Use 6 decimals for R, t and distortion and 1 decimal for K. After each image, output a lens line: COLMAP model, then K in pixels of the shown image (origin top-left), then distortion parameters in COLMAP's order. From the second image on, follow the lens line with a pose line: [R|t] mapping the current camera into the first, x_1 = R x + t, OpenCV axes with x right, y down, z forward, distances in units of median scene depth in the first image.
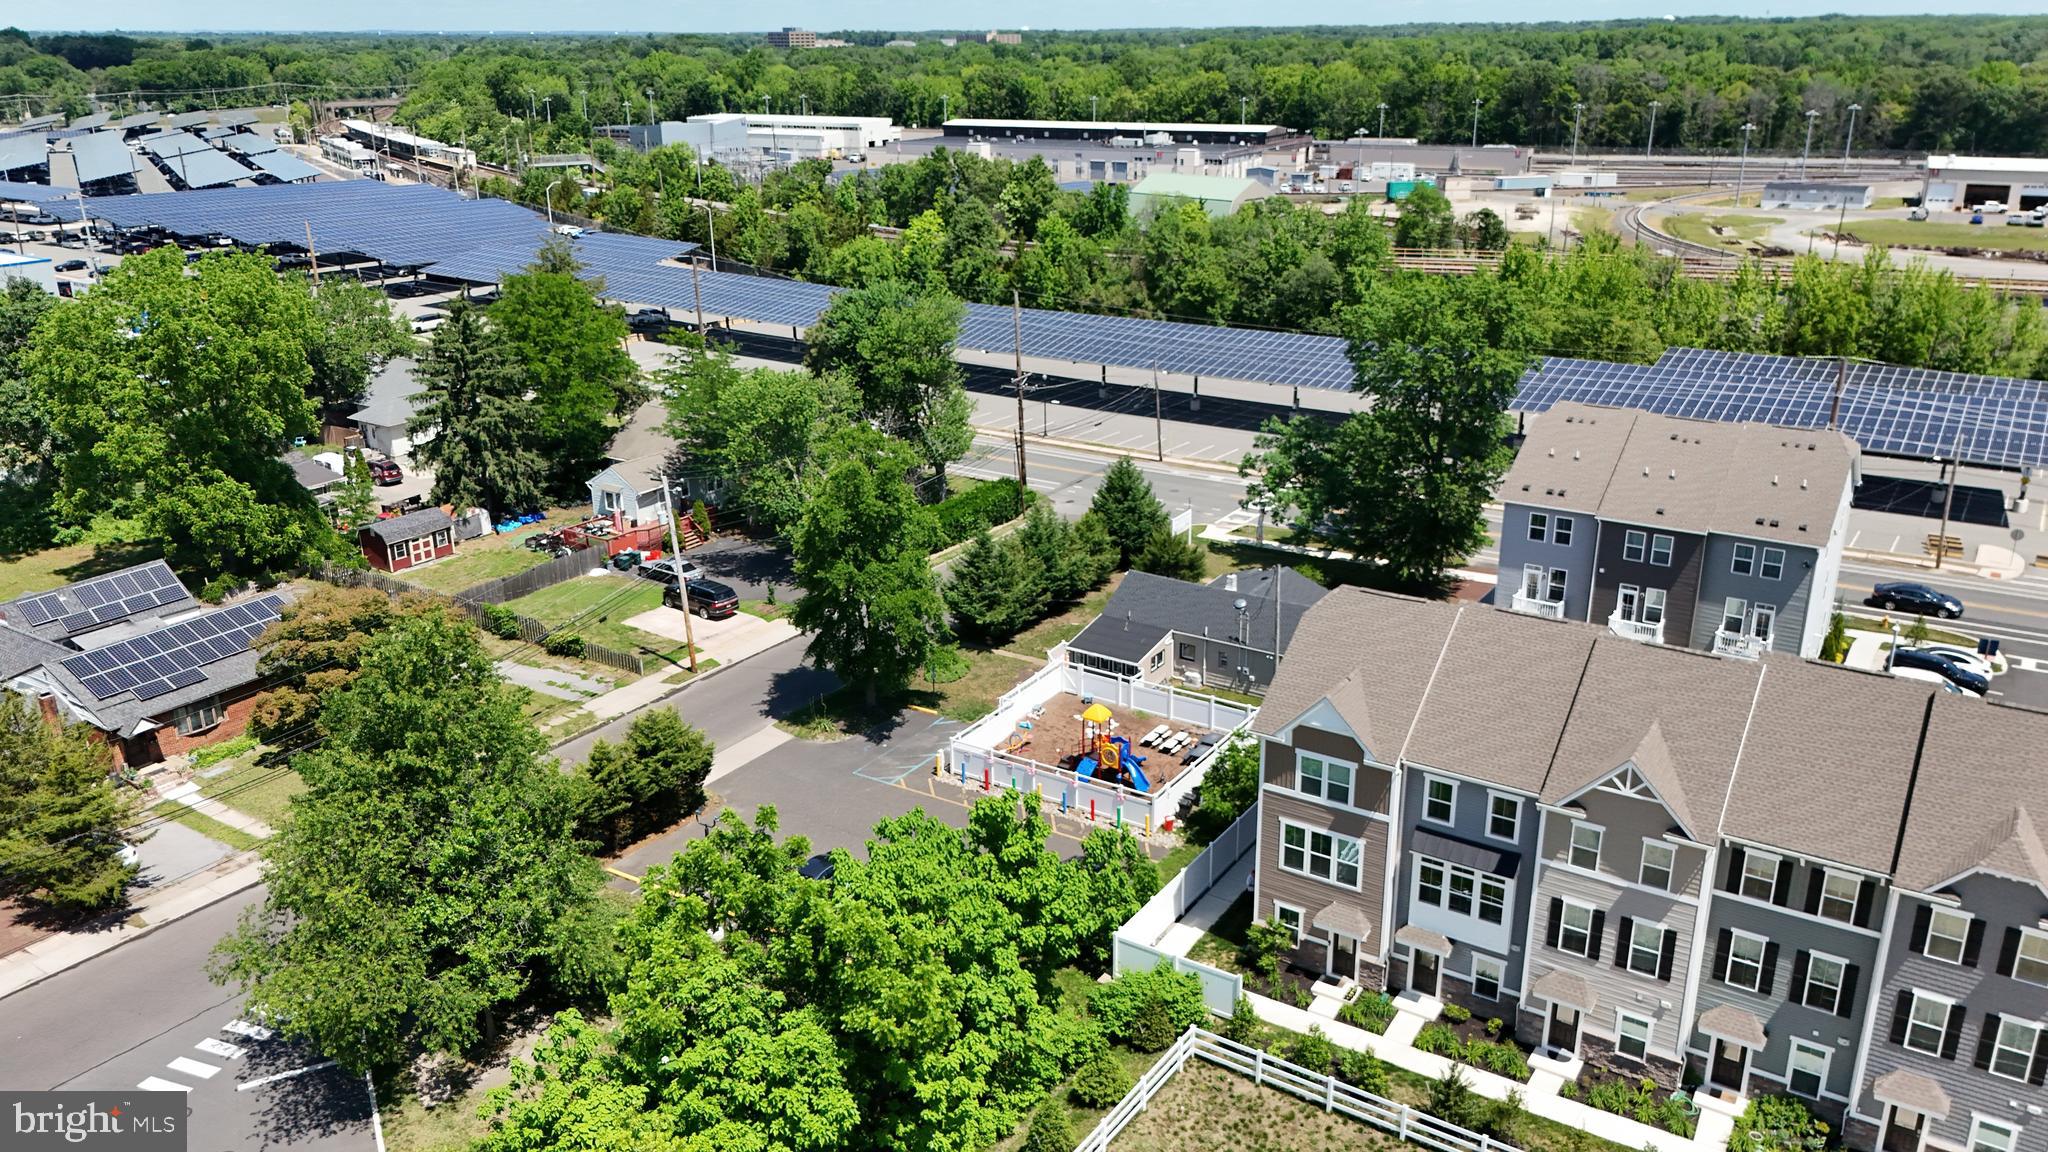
lens RADIAL K [[1522.9, 0, 1032.8], [0, 1522.9, 575.0], [0, 0, 1]] dist [0.049253, -0.048231]
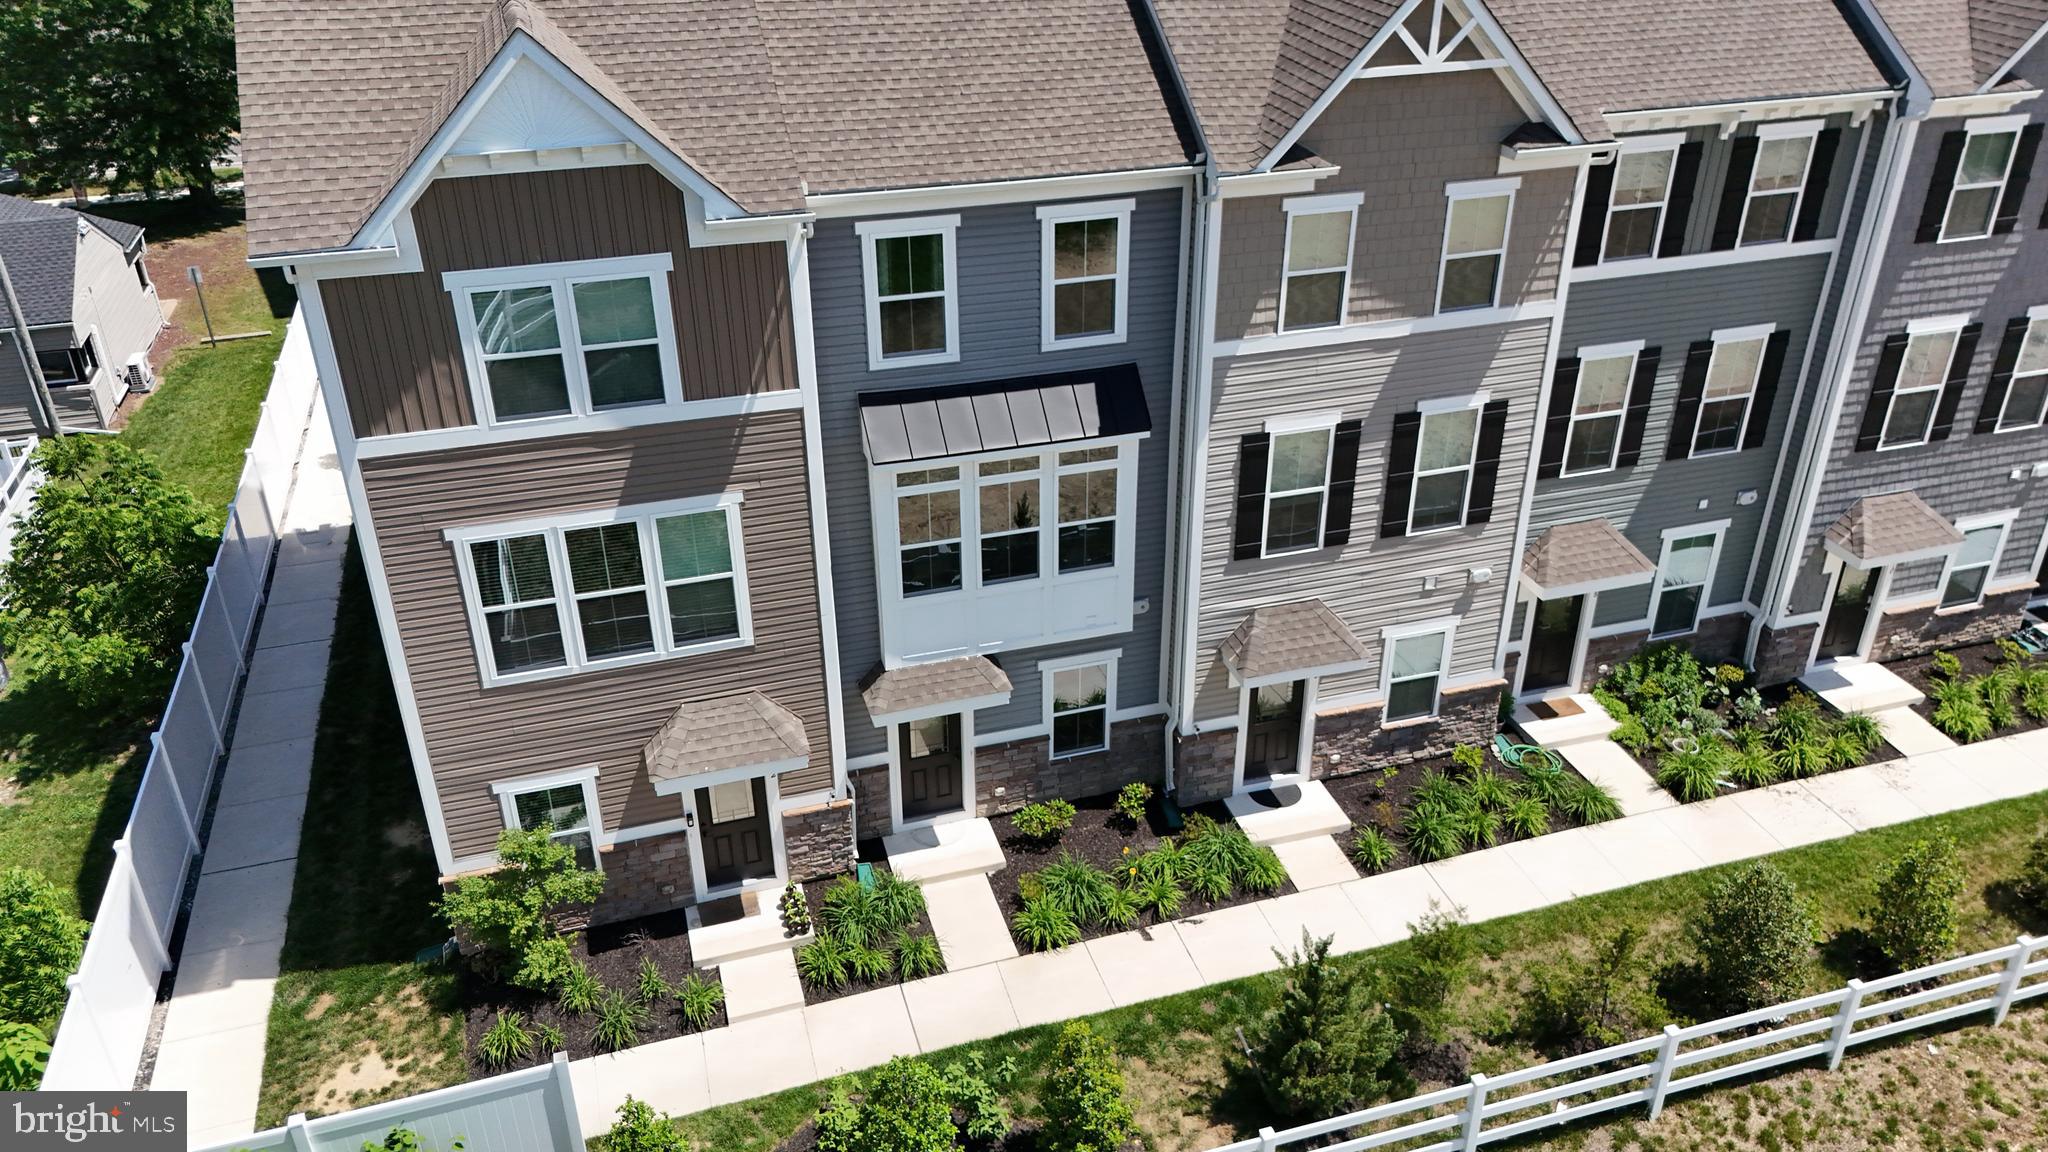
lens RADIAL K [[1522.9, 0, 1032.8], [0, 1522.9, 575.0], [0, 0, 1]] dist [0.049253, -0.048231]
pose [[0.641431, -0.365978, 0.674260, 0.028751], [0.256007, 0.930611, 0.261578, 0.122459], [-0.723206, 0.004831, 0.690616, 0.738440]]
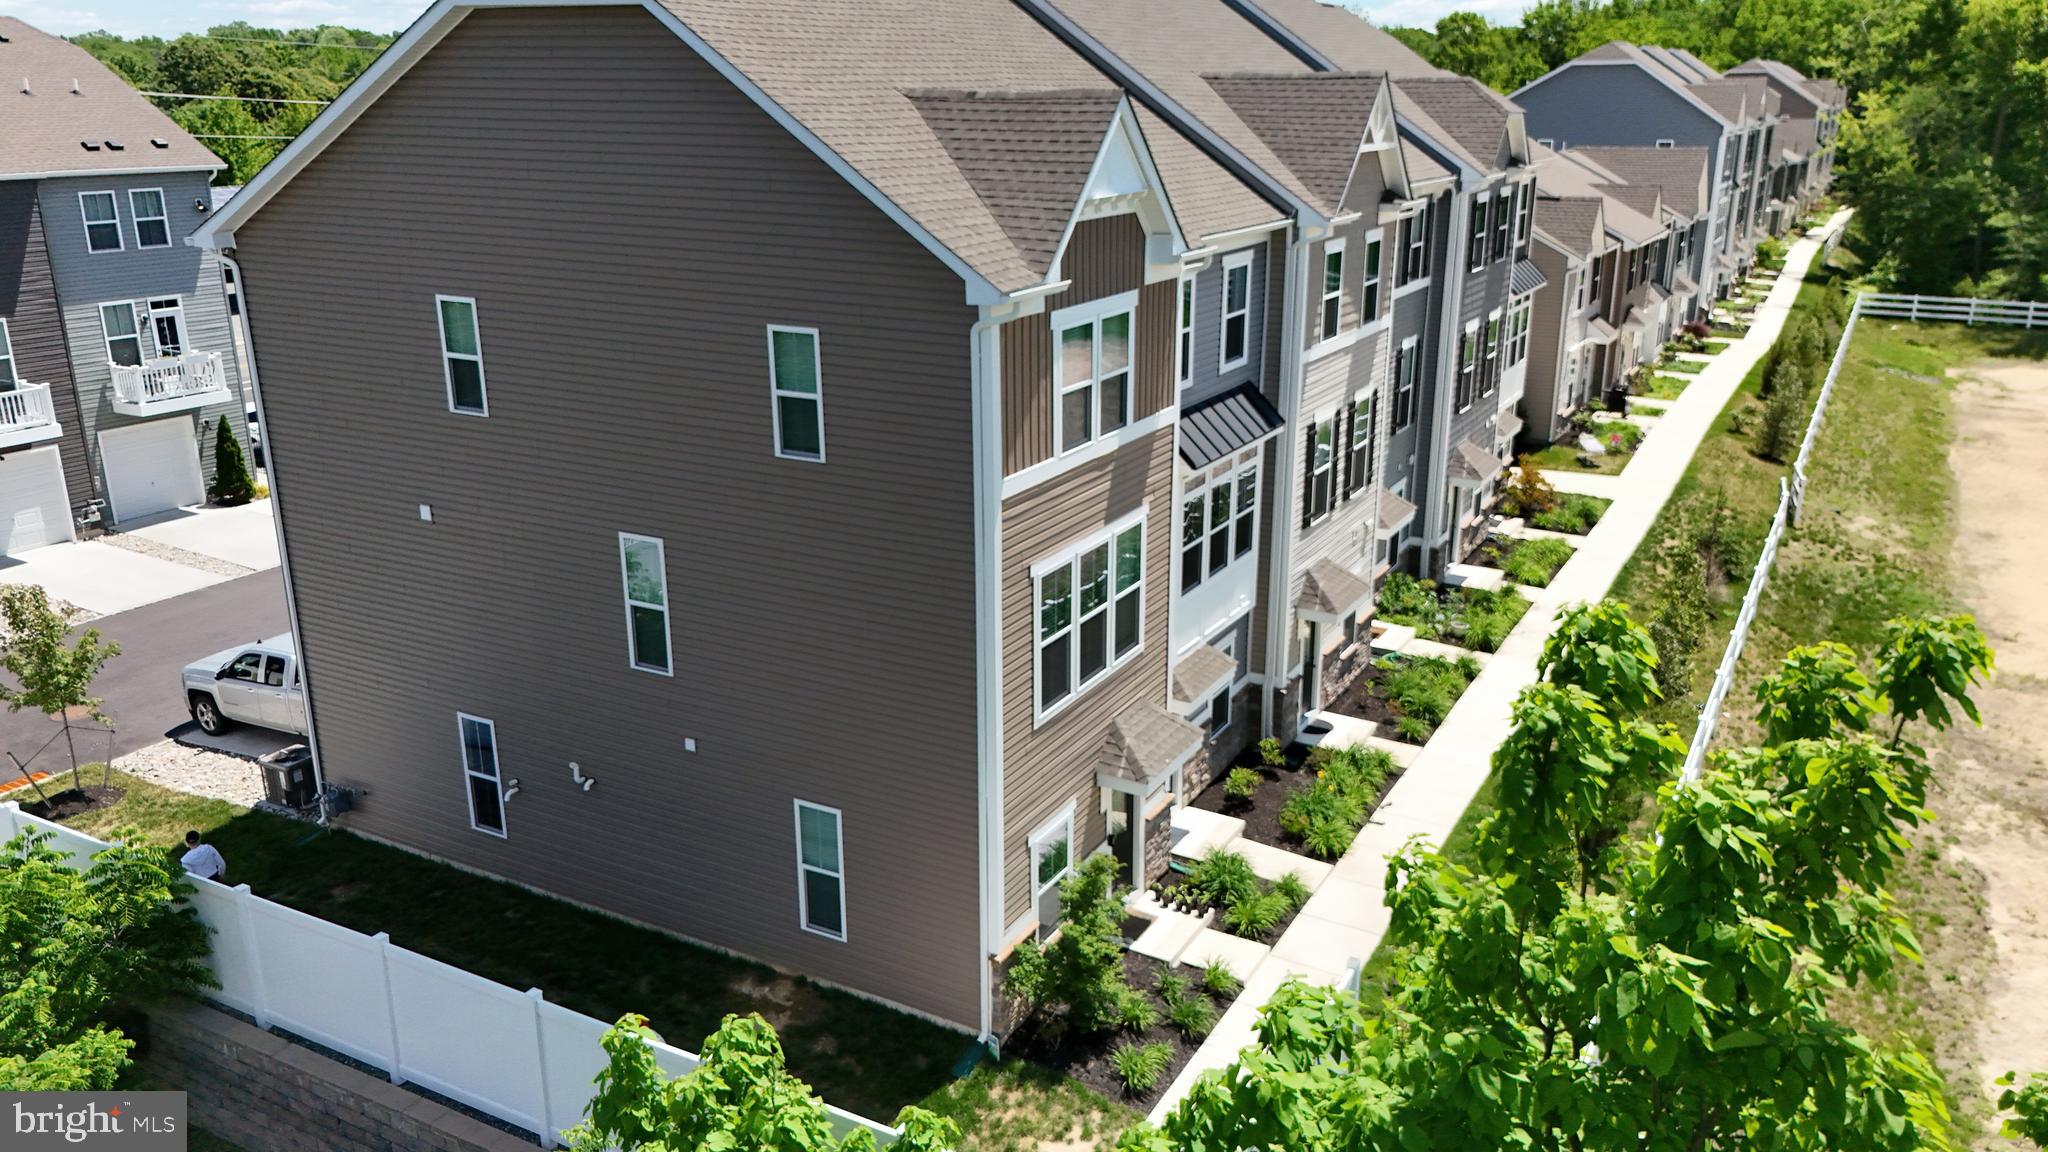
lens RADIAL K [[1522.9, 0, 1032.8], [0, 1522.9, 575.0], [0, 0, 1]] dist [0.049253, -0.048231]
pose [[-0.060600, -0.296459, 0.953121, -0.150310], [0.337076, 0.892704, 0.299098, 0.067717], [-0.939525, 0.339400, 0.045831, 1.034512]]
